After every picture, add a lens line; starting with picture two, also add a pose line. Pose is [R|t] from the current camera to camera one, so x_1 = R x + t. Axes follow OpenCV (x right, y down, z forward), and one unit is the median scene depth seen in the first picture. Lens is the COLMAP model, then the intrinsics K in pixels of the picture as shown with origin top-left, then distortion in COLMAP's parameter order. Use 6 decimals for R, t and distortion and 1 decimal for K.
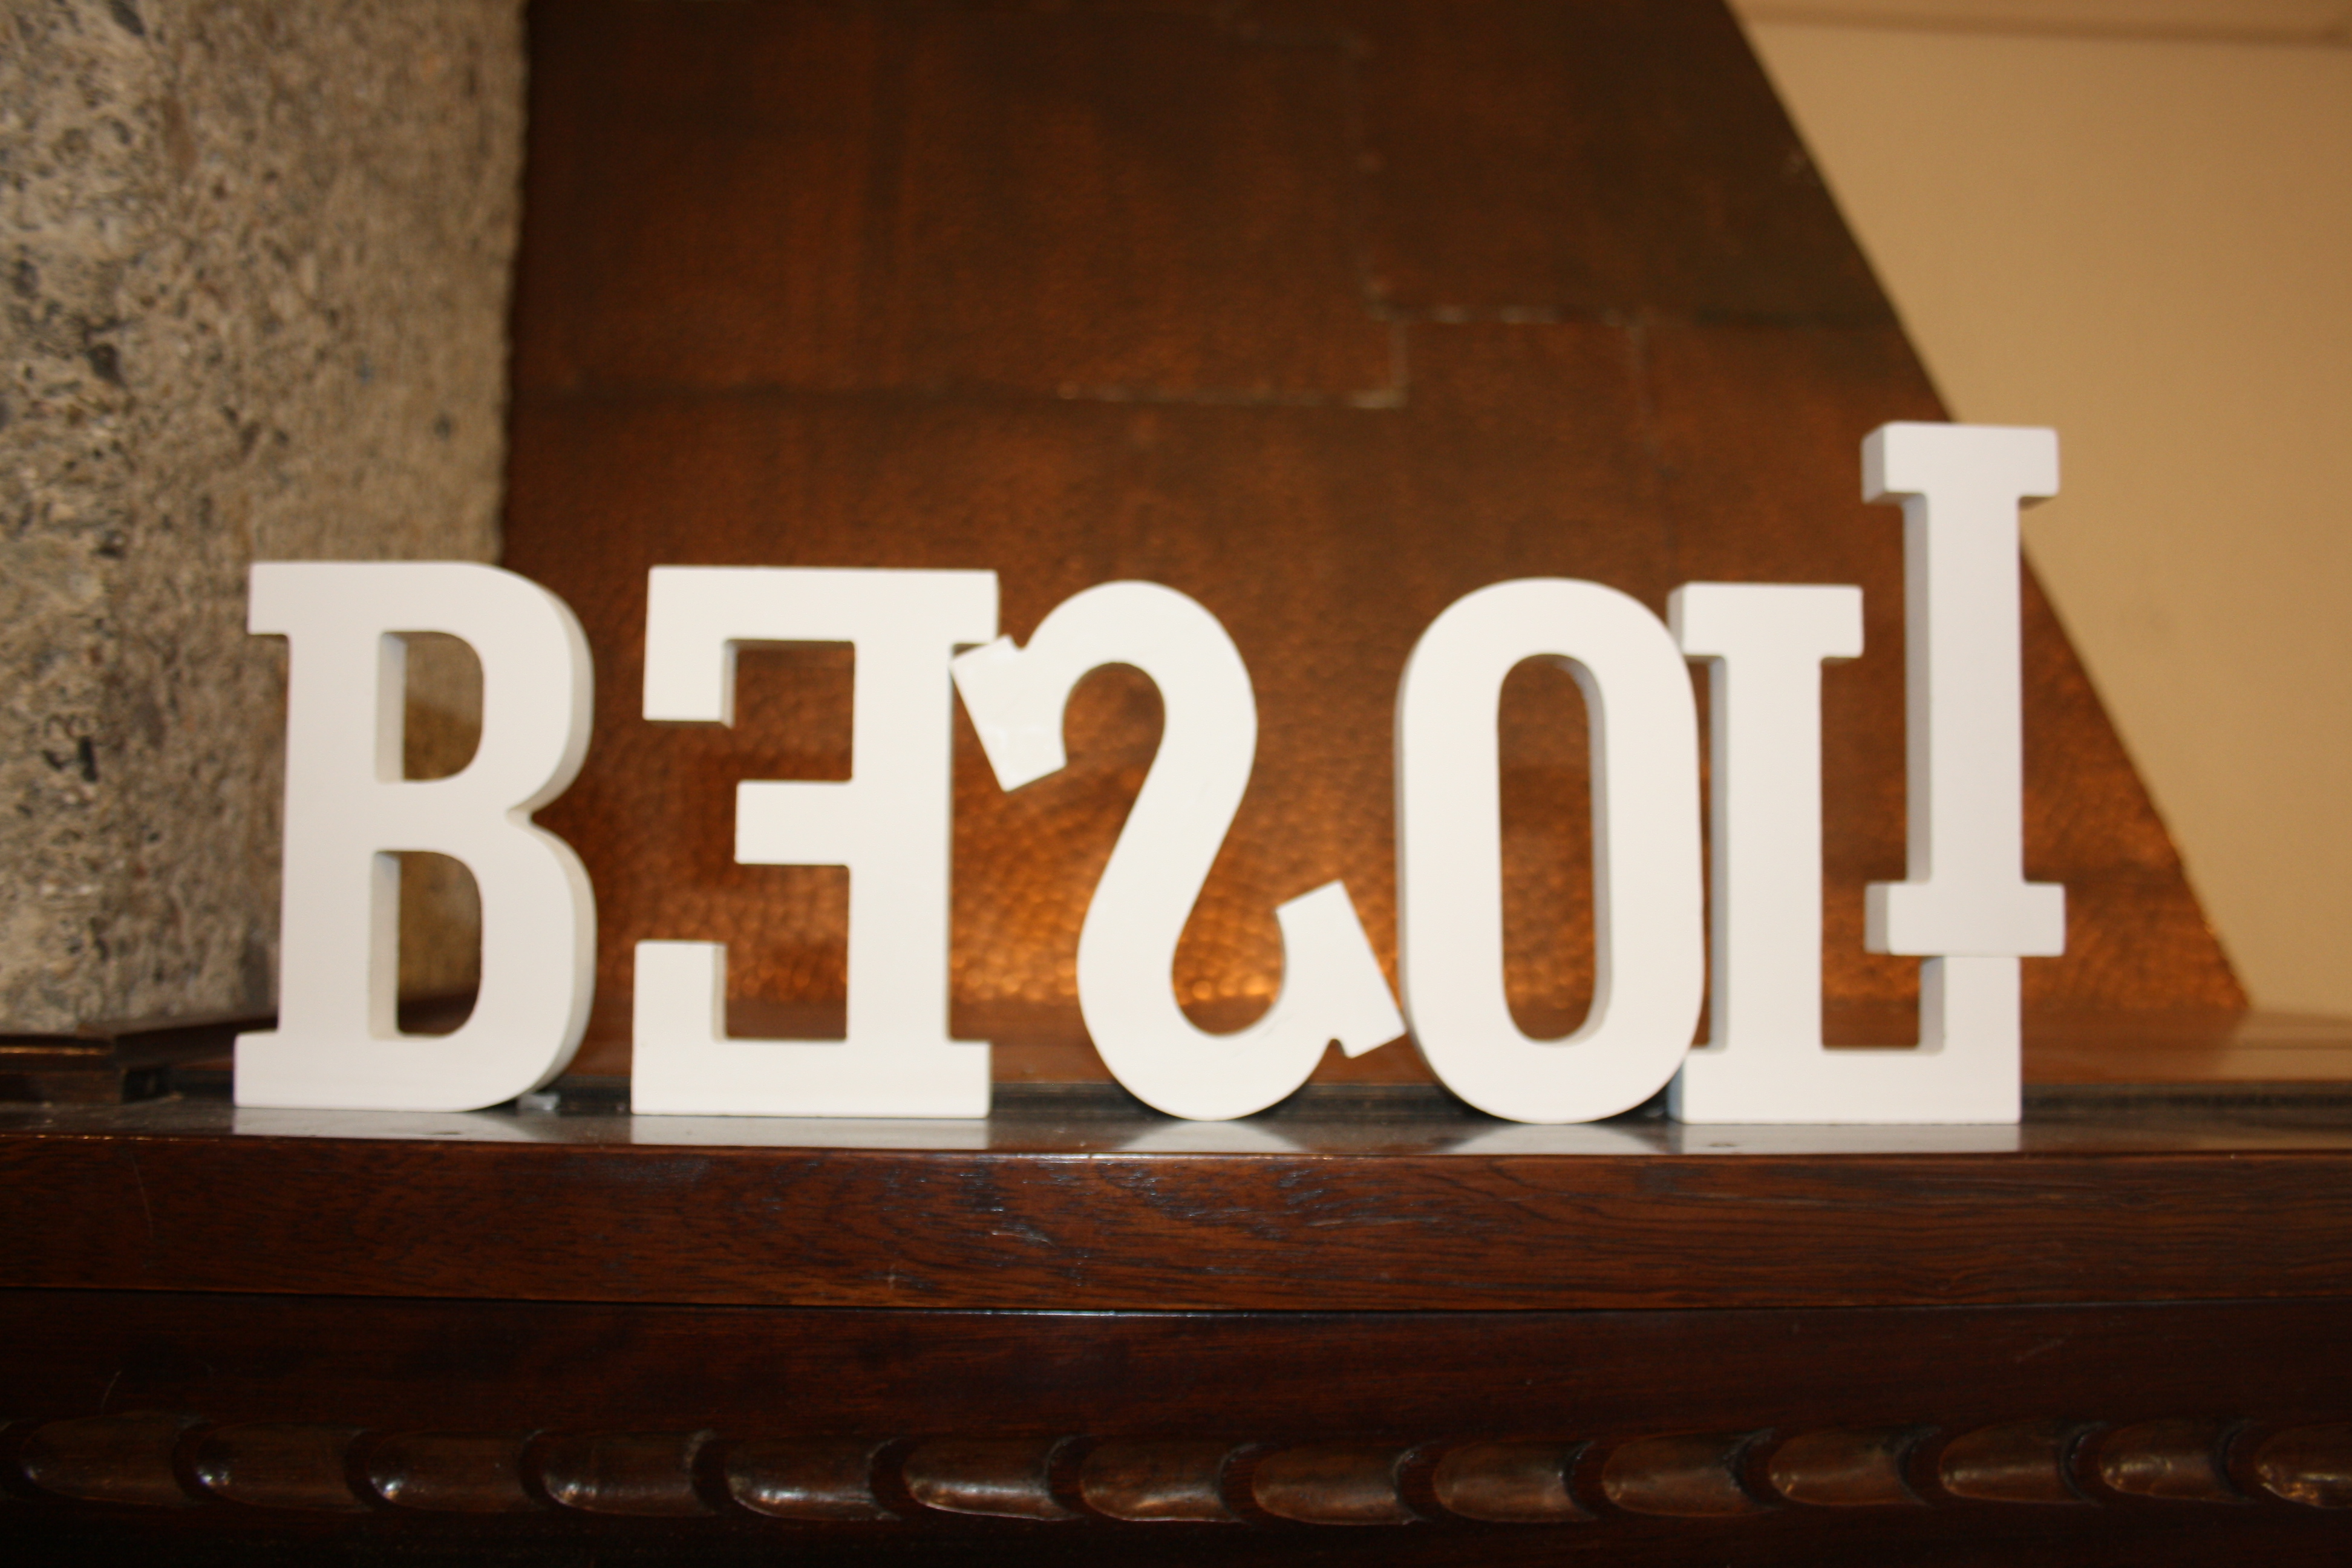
lens RADIAL K [[1975.5, 0, 1176.0], [0, 1975.5, 784.0], [0, 0, 1]] dist [-0.159048, -0.000606]
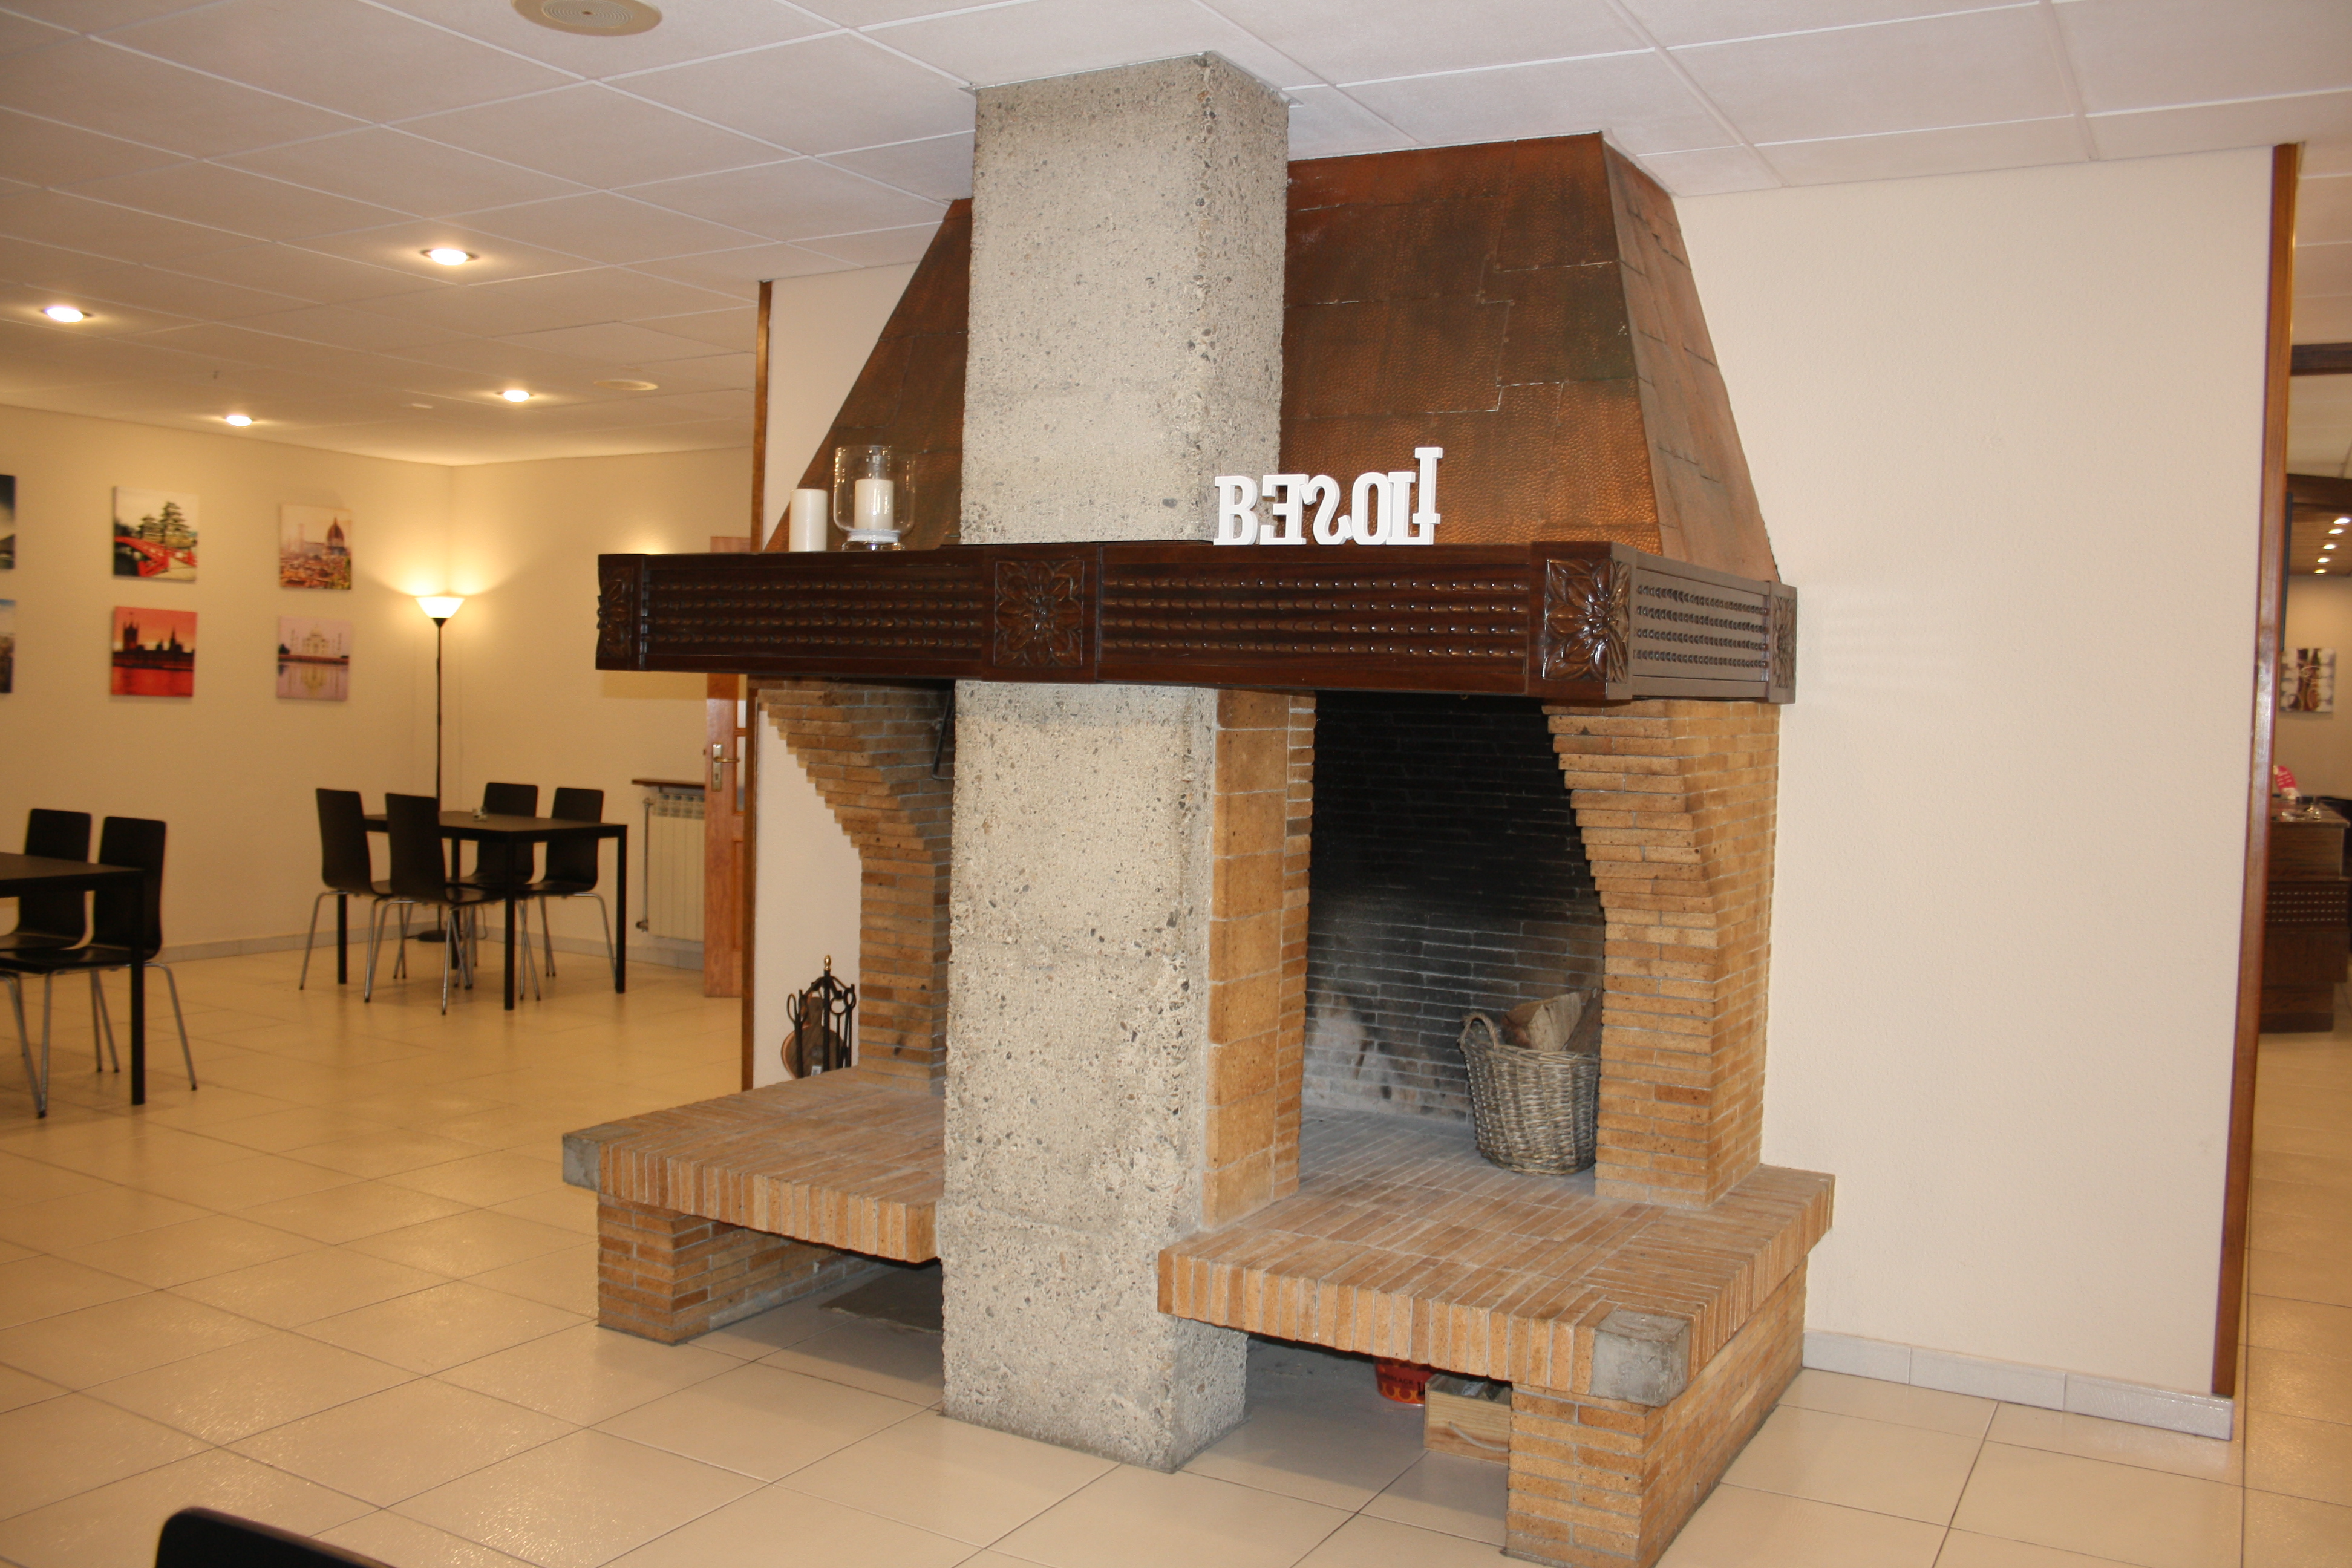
lens RADIAL K [[2008.8, 0, 1176.0], [0, 2008.8, 784.0], [0, 0, 1]] dist [-0.000066, -0.000048]
pose [[0.849144, 0.044634, -0.526272, 3.596814], [0.009418, 0.994985, 0.099581, 0.303008], [0.528077, -0.089515, 0.844465, -5.885927]]
